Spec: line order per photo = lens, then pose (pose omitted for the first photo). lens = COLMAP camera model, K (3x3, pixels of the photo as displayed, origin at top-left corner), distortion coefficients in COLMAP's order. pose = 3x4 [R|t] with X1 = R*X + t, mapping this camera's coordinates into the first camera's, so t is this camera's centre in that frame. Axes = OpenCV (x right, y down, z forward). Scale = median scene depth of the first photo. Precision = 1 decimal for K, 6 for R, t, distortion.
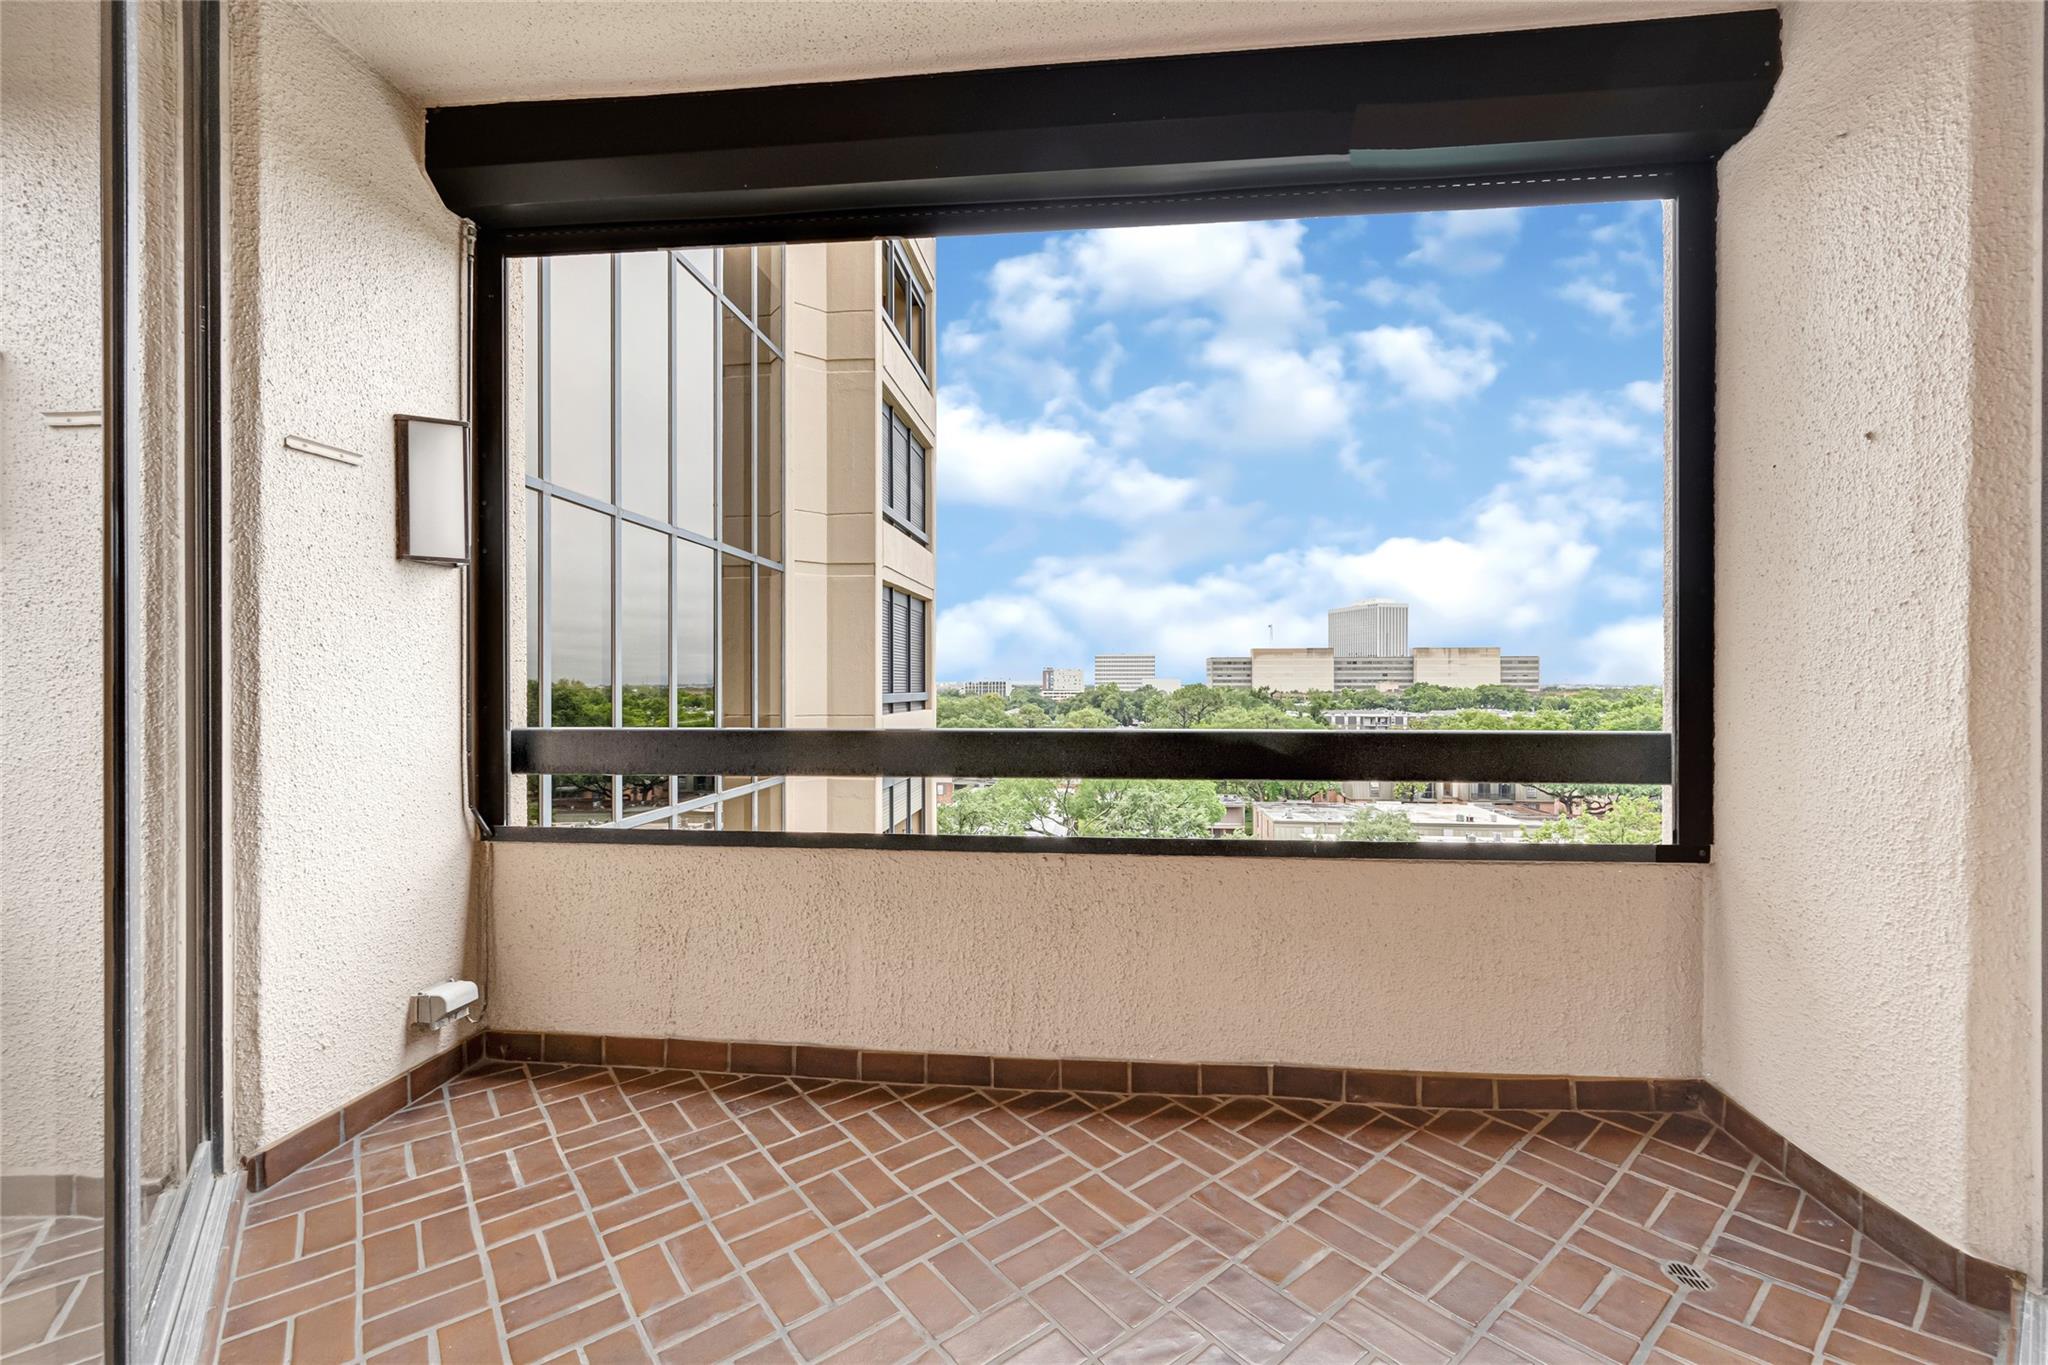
lens RADIAL K [[833.6, 0, 1030.9], [0, 833.6, 684.2], [0, 0, 1]] dist [-0.002607, -0.000313]
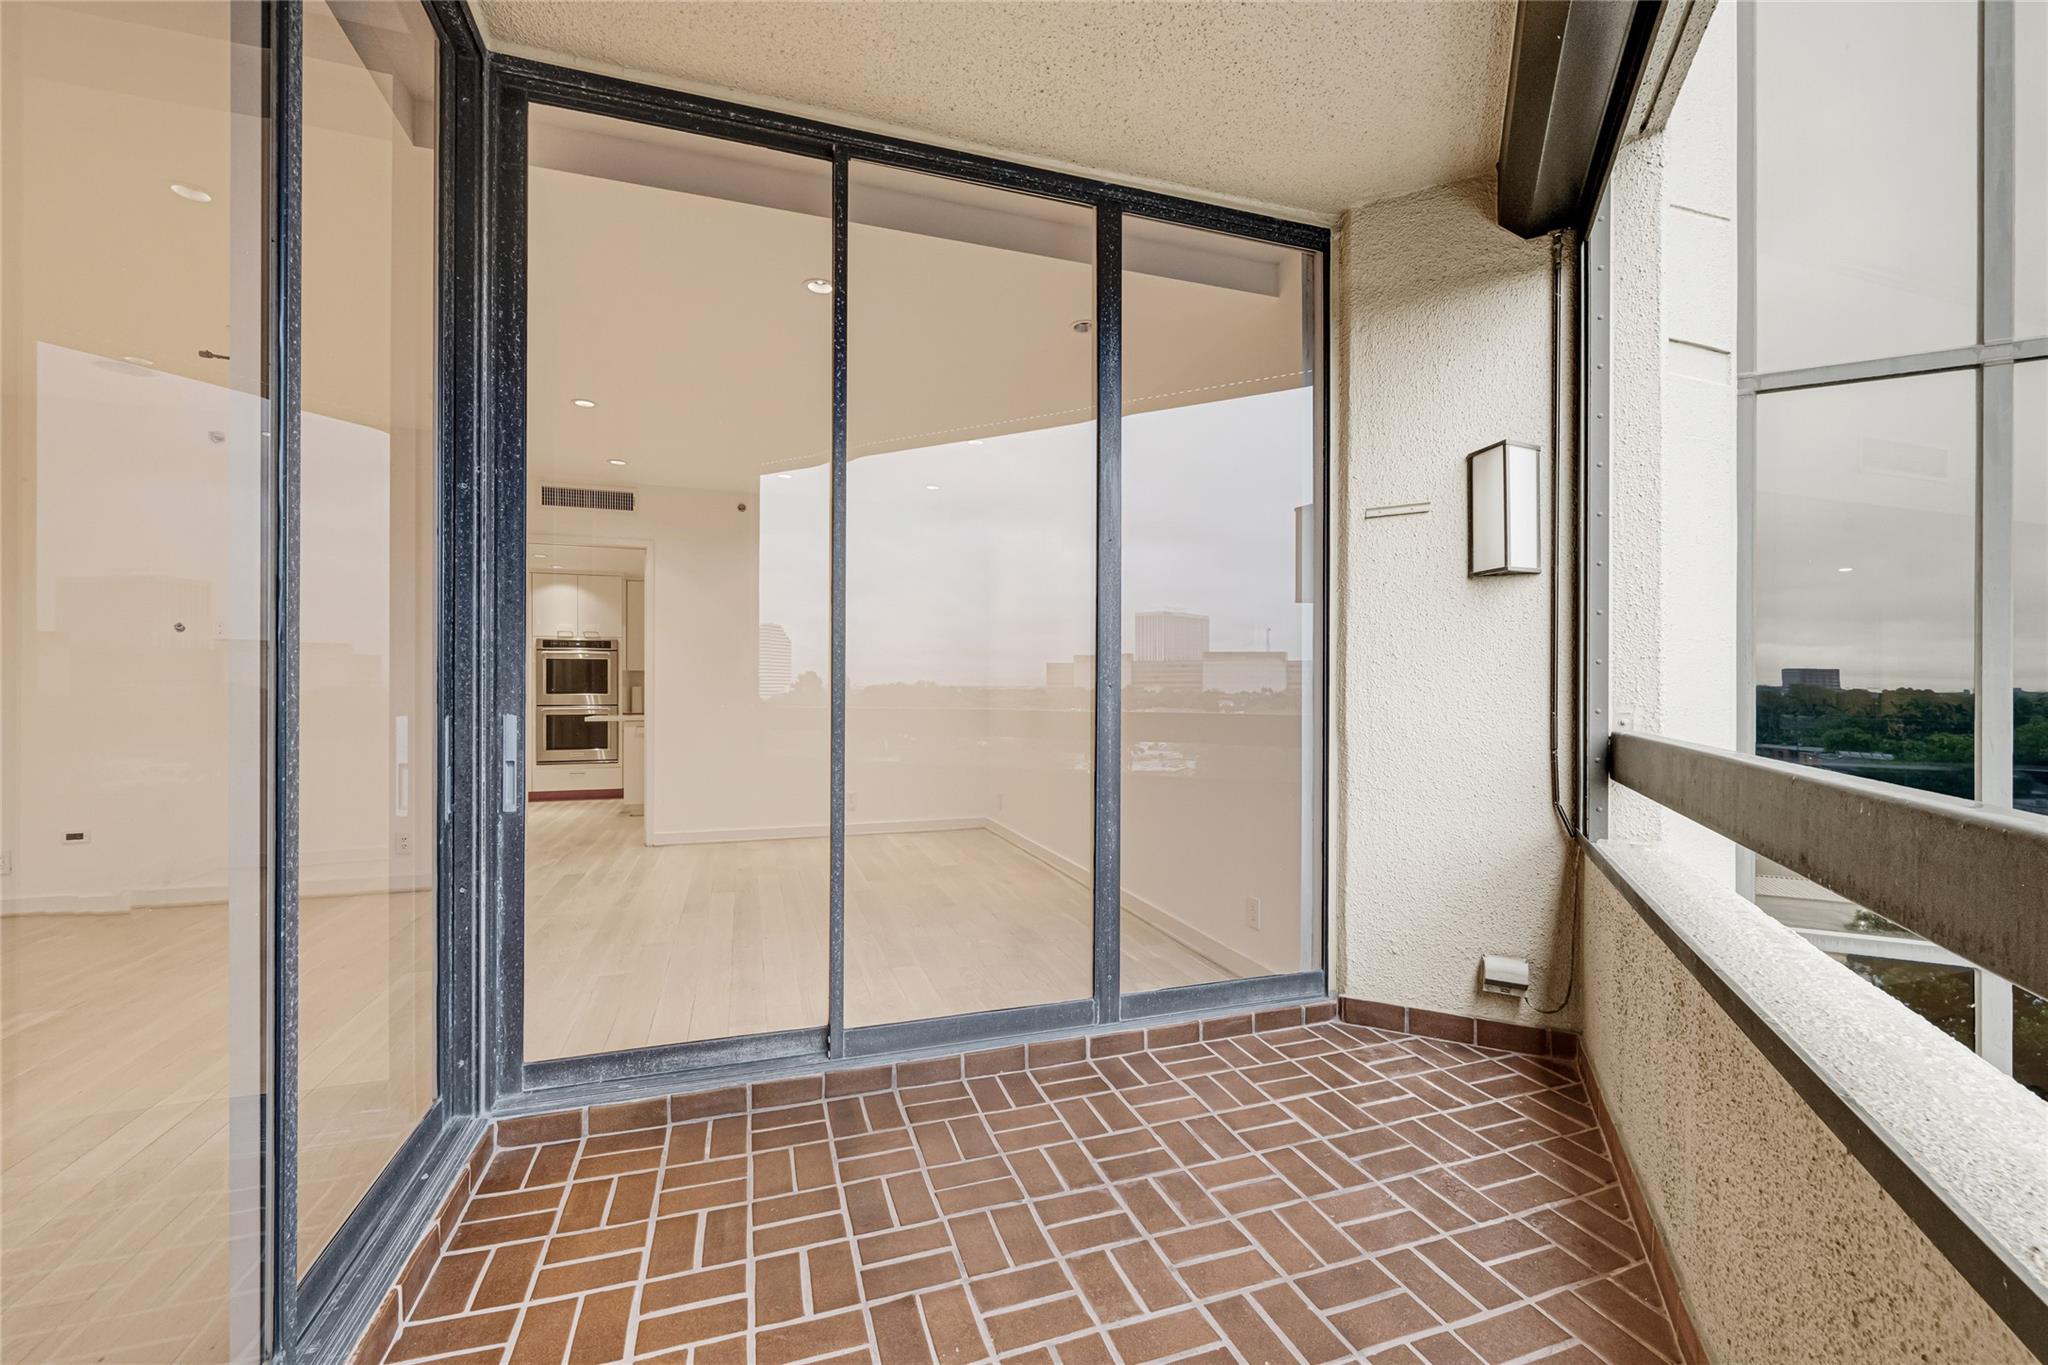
lens RADIAL K [[833.6, 0, 1029.6], [0, 833.6, 690.6], [0, 0, 1]] dist [-0.002607, -0.000313]
pose [[-0.353836, 0.002261, -0.935305, 0.626471], [-0.005091, 0.999978, 0.004343, 0.008578], [0.935294, 0.006298, -0.353816, 0.928474]]
